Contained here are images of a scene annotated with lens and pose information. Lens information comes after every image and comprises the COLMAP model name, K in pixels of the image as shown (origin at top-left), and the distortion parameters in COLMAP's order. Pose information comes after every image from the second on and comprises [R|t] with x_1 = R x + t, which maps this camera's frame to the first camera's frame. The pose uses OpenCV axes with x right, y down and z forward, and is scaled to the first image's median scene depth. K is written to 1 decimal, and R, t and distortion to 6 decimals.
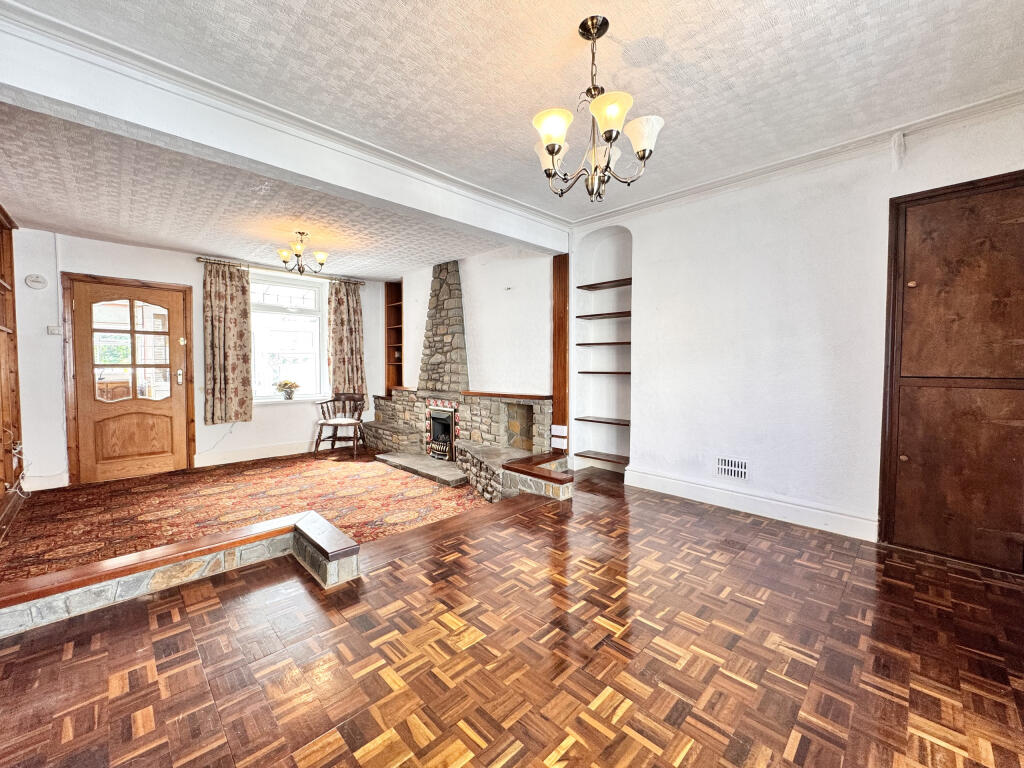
lens RADIAL K [[409.9, 0, 512.0], [0, 409.9, 384.0], [0, 0, 1]] dist [-0.002392, -0.000055]
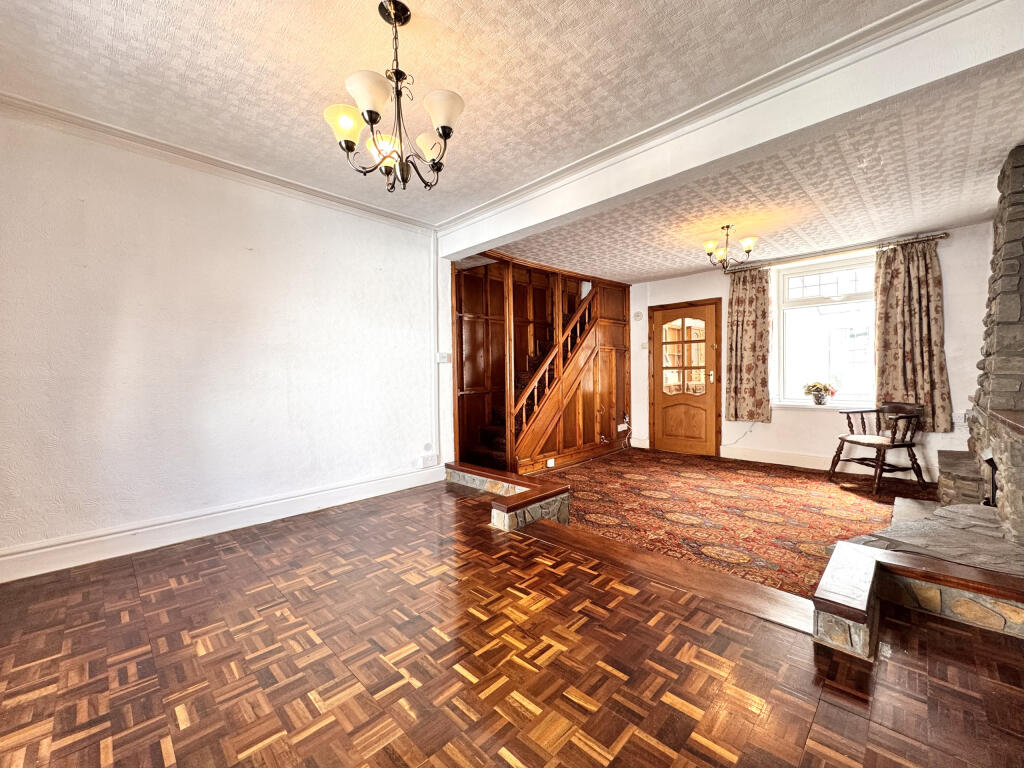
lens RADIAL K [[420.3, 0, 512.0], [0, 420.3, 384.0], [0, 0, 1]] dist [0.000004, -0.000032]
pose [[0.008146, 0.025811, -0.999634, 0.394643], [-0.030127, 0.999219, 0.025555, -0.010369], [0.999513, 0.029908, 0.008917, 0.420850]]
